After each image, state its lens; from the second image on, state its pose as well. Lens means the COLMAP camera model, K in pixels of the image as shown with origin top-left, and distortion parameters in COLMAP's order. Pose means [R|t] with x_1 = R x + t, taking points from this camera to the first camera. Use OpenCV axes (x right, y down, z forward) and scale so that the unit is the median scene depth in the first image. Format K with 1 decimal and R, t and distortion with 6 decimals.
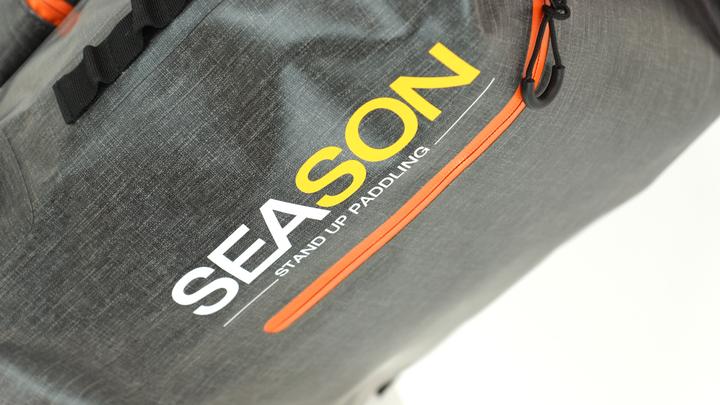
lens RADIAL K [[1370.4, 0, 360.0], [0, 1370.4, 202.5], [0, 0, 1]] dist [-0.000255, 0.018032]
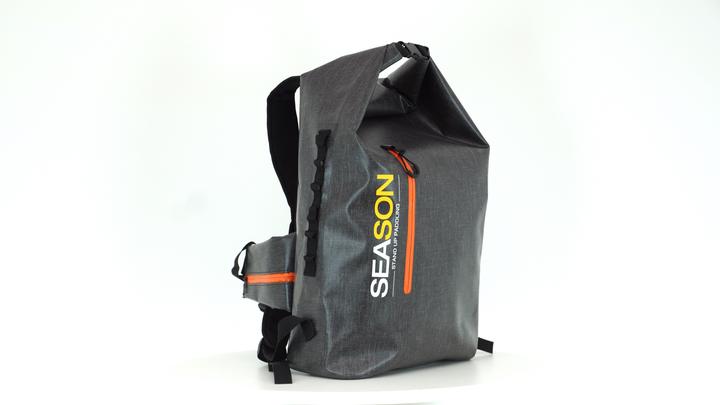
lens RADIAL K [[1038.1, 0, 360.0], [0, 1038.1, 202.5], [0, 0, 1]] dist [-0.005564, -0.001756]
pose [[0.752597, -0.653830, 0.078128, -0.209882], [0.626483, 0.674431, -0.390721, 0.858894], [0.202773, 0.343001, 0.917188, -1.301624]]
